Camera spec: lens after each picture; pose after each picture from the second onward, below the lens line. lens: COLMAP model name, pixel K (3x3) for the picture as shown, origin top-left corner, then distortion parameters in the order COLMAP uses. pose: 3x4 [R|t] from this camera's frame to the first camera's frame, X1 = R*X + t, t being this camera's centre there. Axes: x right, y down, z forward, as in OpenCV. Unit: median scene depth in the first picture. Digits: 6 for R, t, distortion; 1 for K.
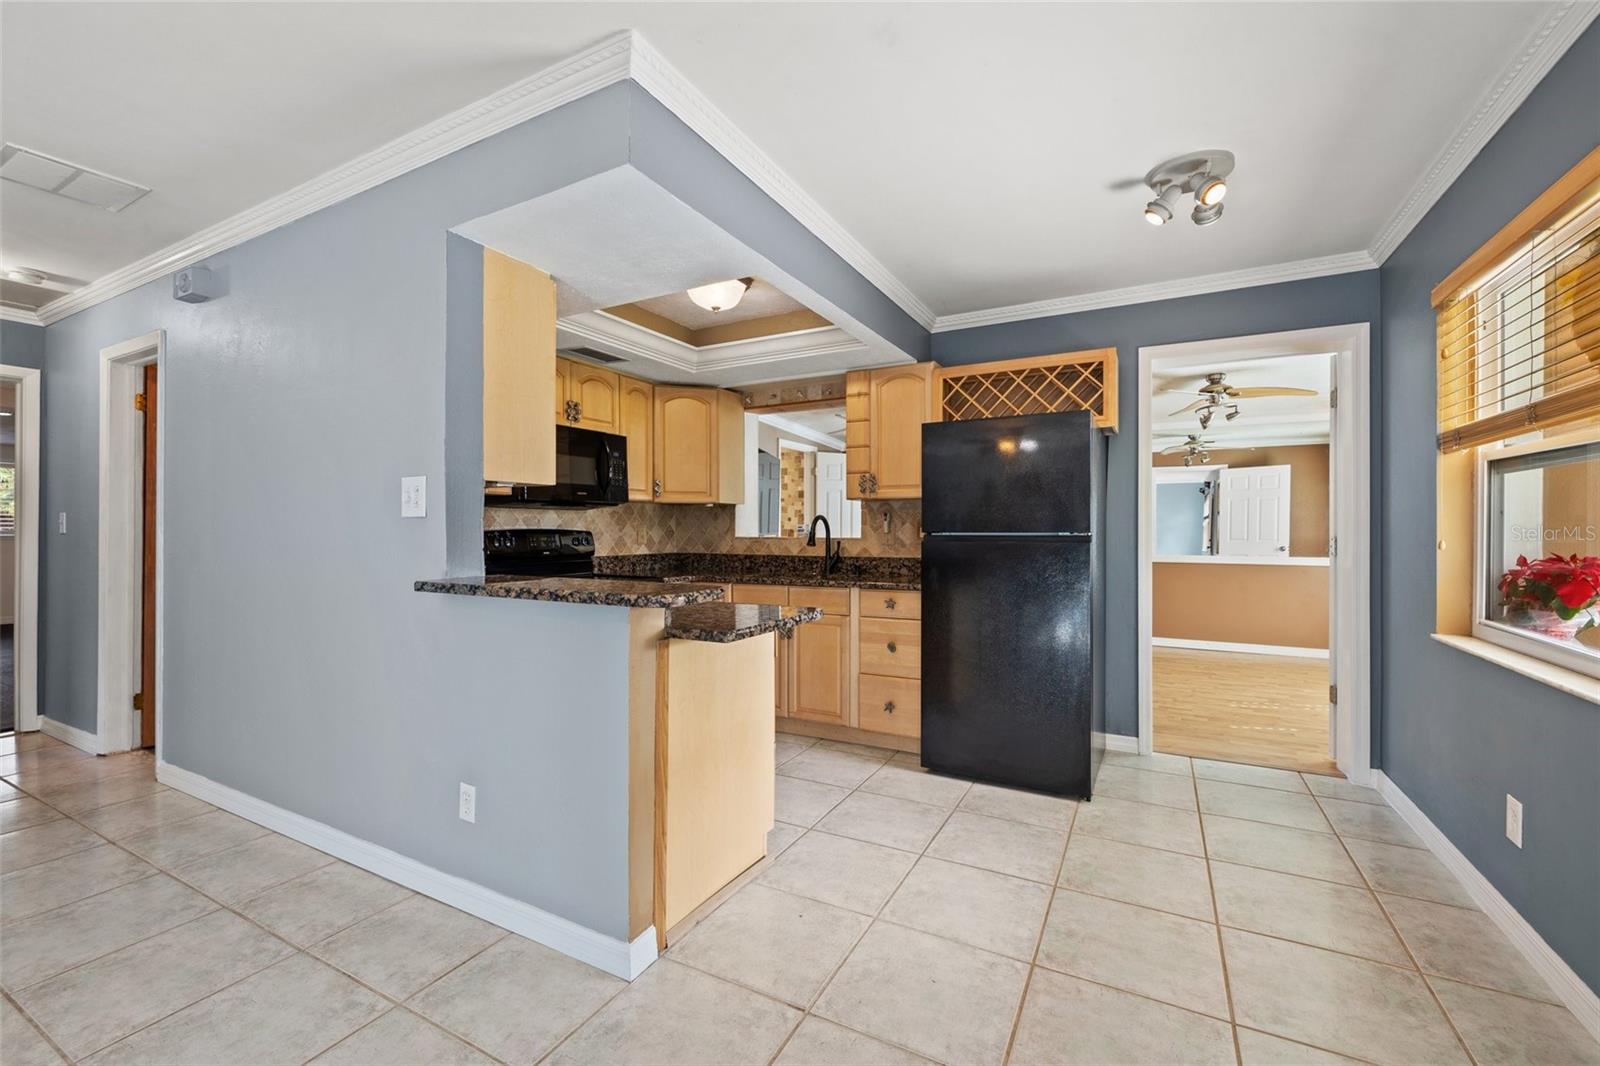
lens RADIAL K [[673.4, 0, 802.3], [0, 673.4, 524.3], [0, 0, 1]] dist [-0.001073, 0.000795]
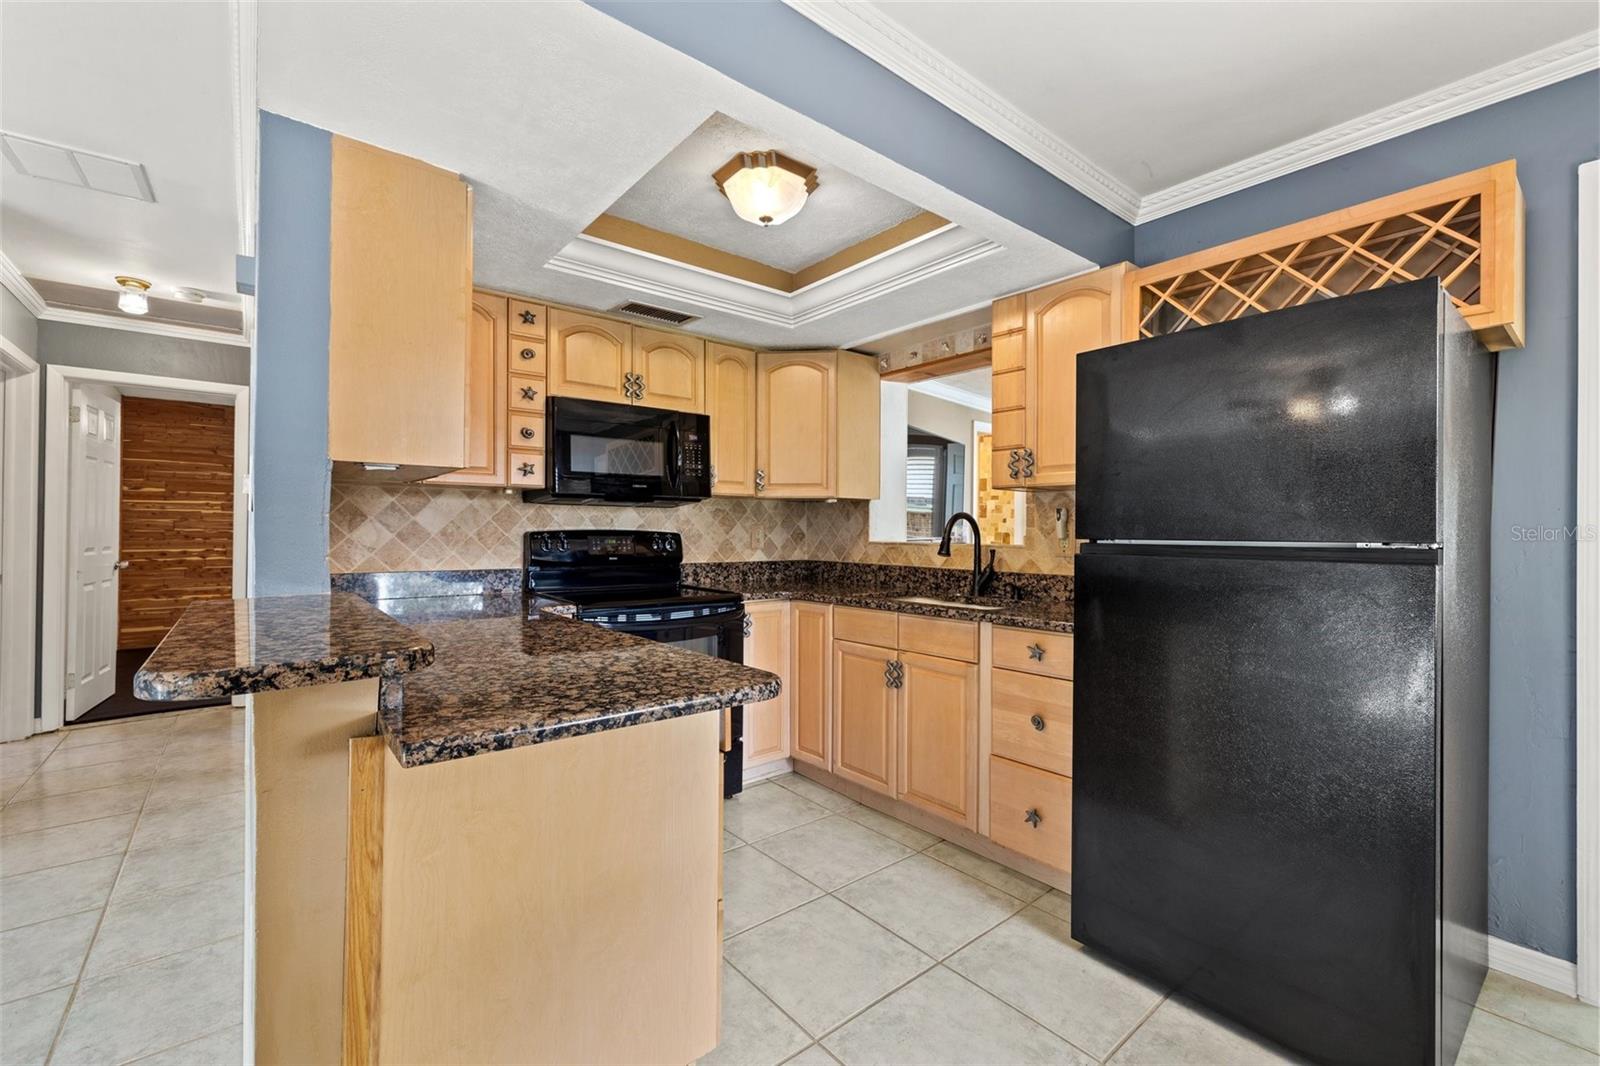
lens RADIAL K [[673.4, 0, 801.5], [0, 673.4, 526.6], [0, 0, 1]] dist [-0.001073, 0.000795]
pose [[0.925266, 0.003108, -0.379306, 0.153961], [-0.003558, 0.999994, -0.000485, 0.002473], [0.379302, 0.001798, 0.925271, 0.314011]]
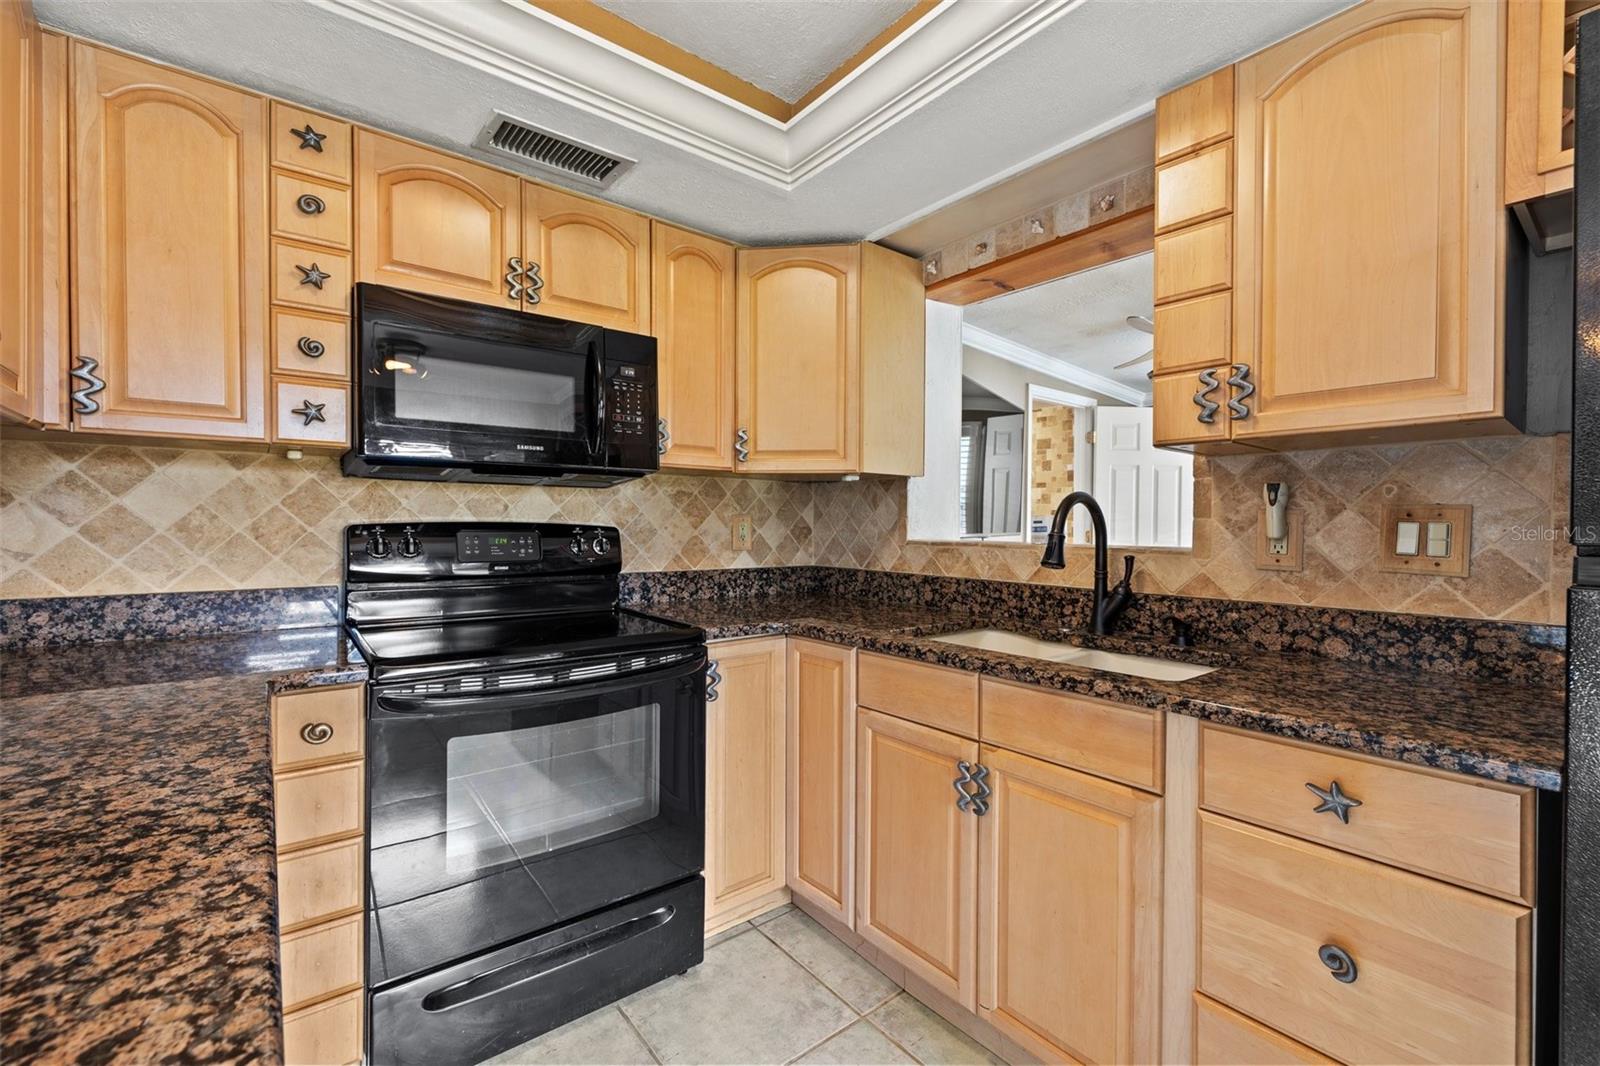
lens RADIAL K [[673.4, 0, 794.1], [0, 673.4, 530.0], [0, 0, 1]] dist [-0.001073, 0.000795]
pose [[0.915706, 0.009441, -0.401737, 0.035734], [-0.004271, 0.999896, 0.013761, 0.005083], [0.401825, -0.010885, 0.915652, 0.614651]]
